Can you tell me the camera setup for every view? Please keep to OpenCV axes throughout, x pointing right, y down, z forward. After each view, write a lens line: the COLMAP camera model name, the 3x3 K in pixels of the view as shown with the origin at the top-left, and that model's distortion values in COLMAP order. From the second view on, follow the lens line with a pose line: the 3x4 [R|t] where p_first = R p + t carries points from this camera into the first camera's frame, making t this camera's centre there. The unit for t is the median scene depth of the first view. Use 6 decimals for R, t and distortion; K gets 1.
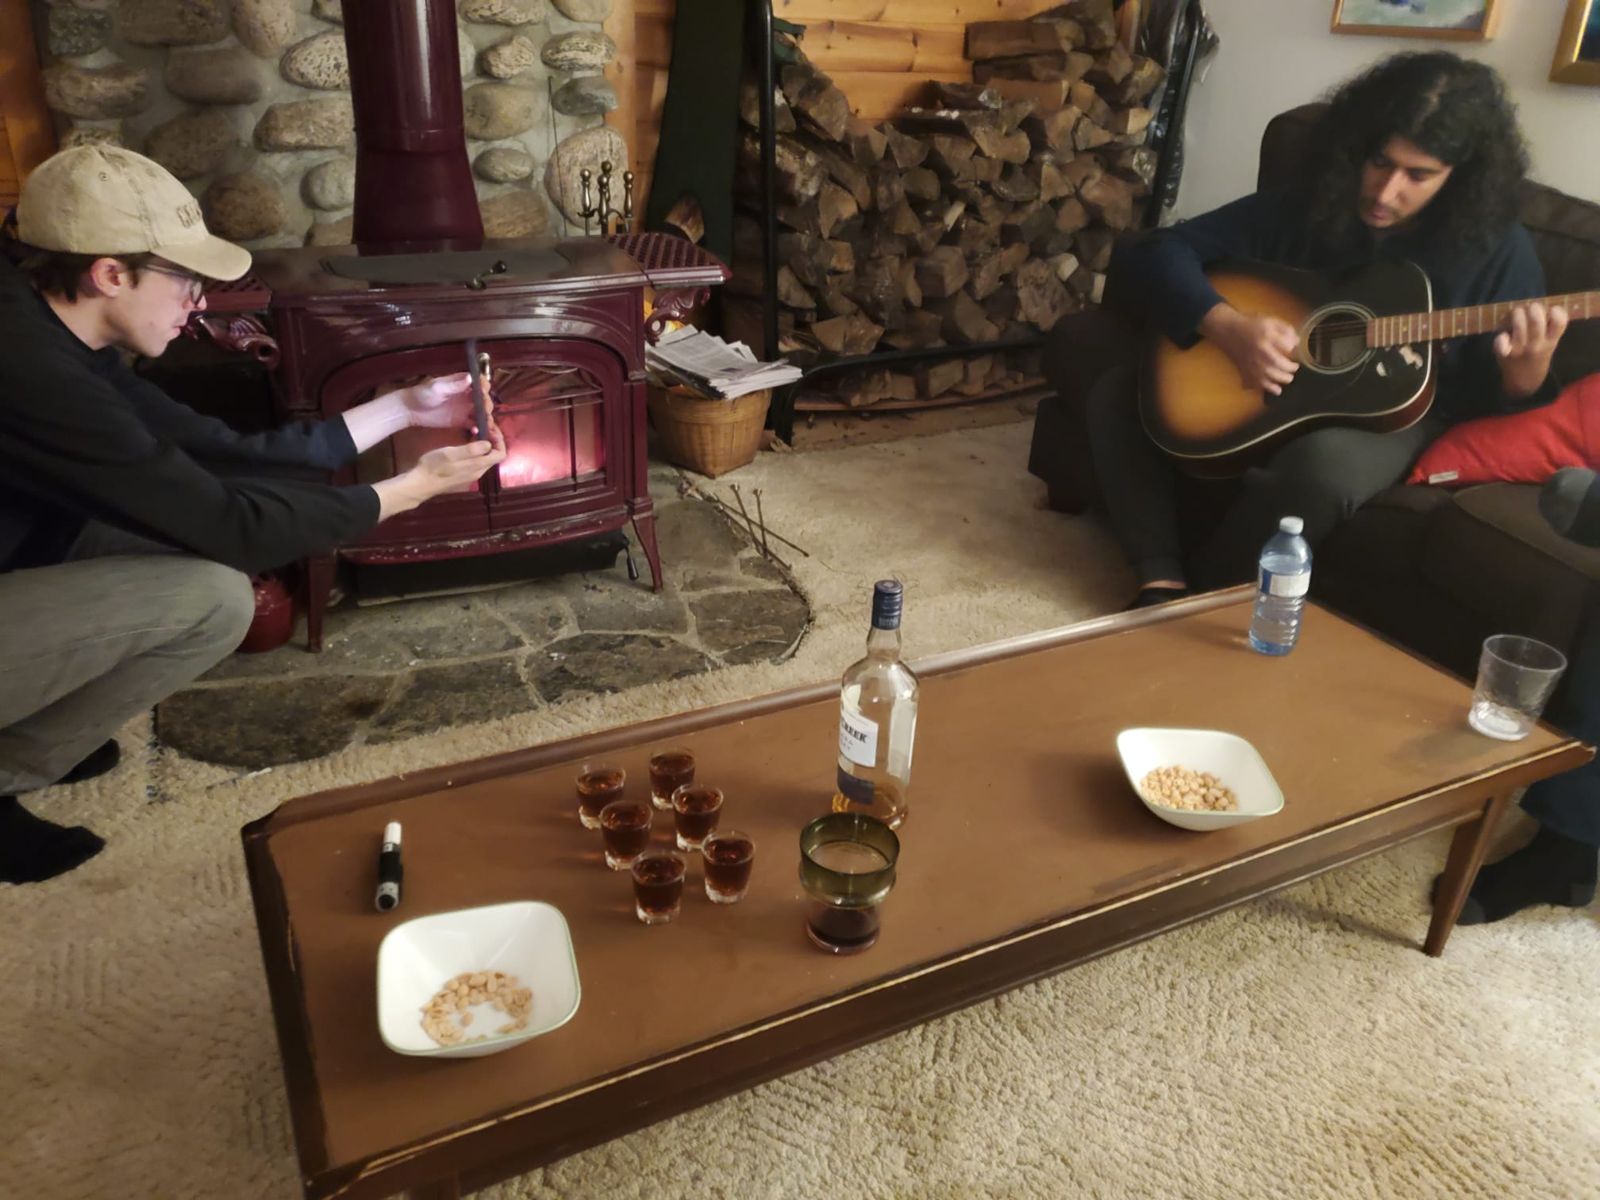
lens RADIAL K [[1205.4, 0, 800.0], [0, 1205.4, 600.0], [0, 0, 1]] dist [0.060960, -0.076195]
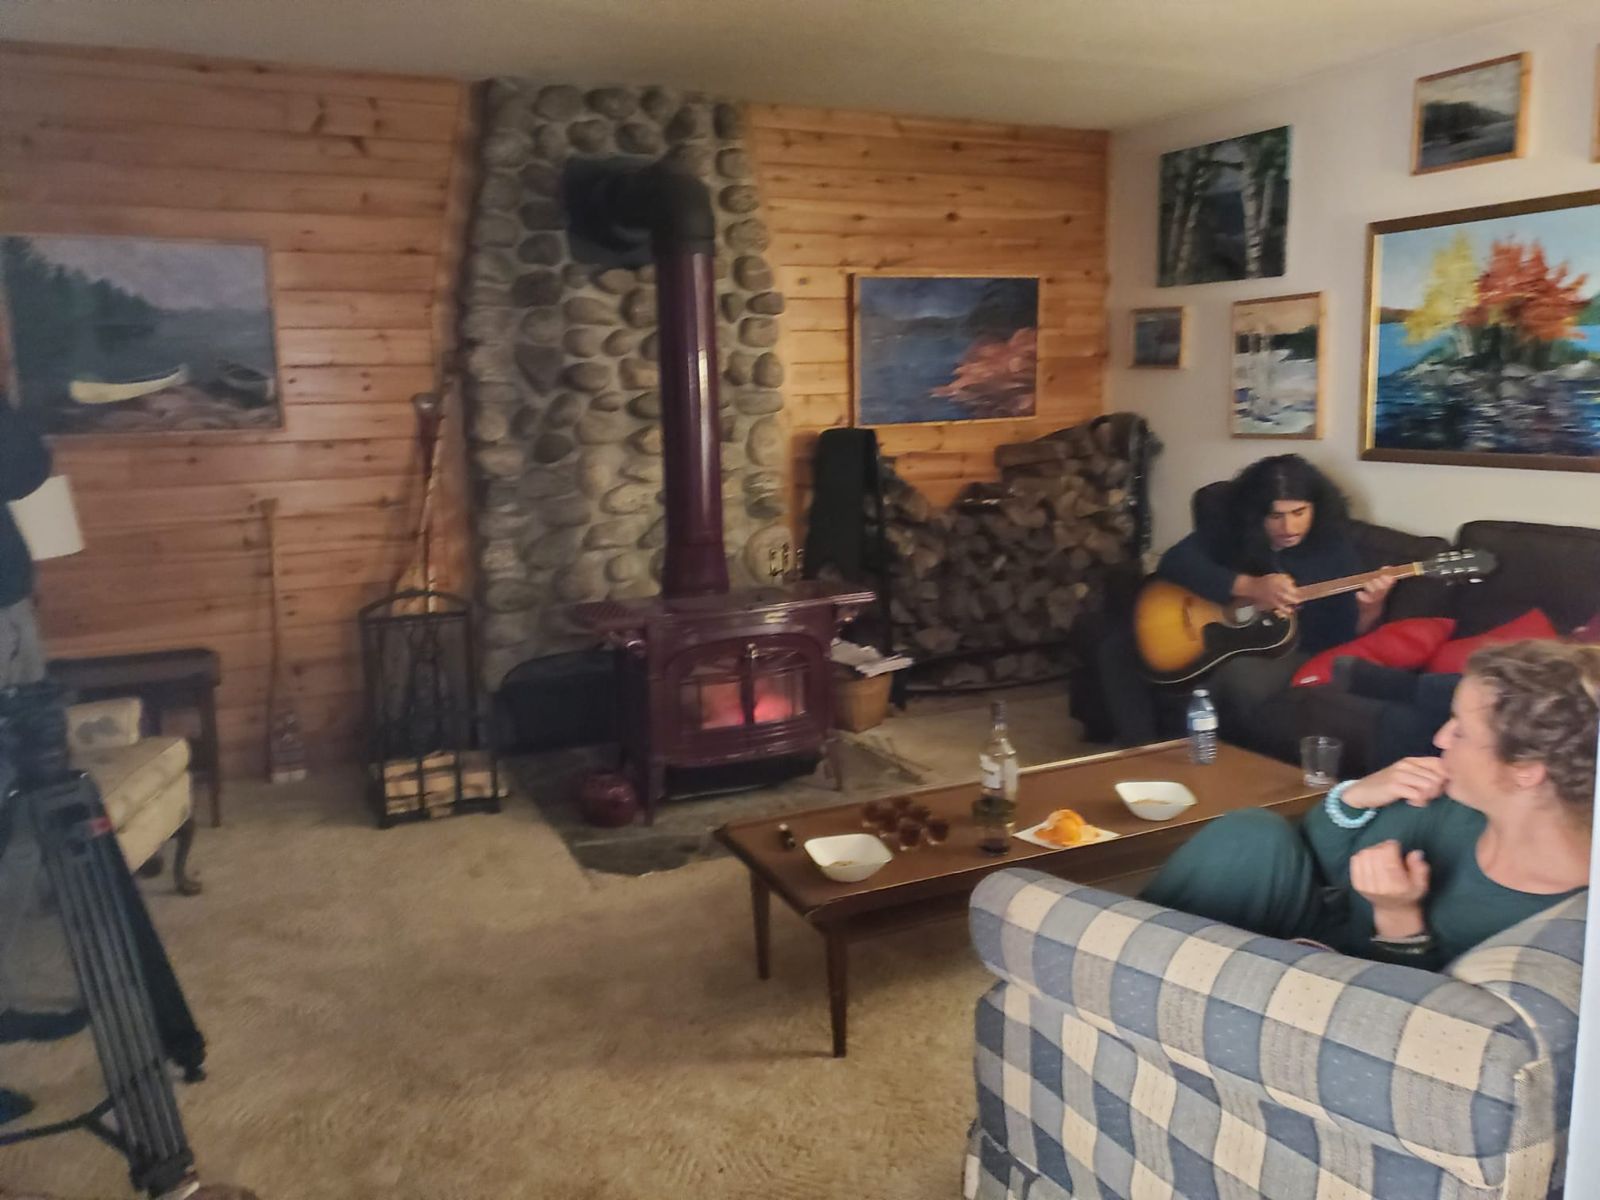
lens RADIAL K [[1227.7, 0, 763.7], [0, 1227.7, 592.8], [0, 0, 1]] dist [0.064644, -0.084730]
pose [[0.996271, -0.061622, -0.060395, -0.083200], [0.040471, 0.951924, -0.303650, 0.188947], [0.076203, 0.300073, 0.950868, -0.513880]]
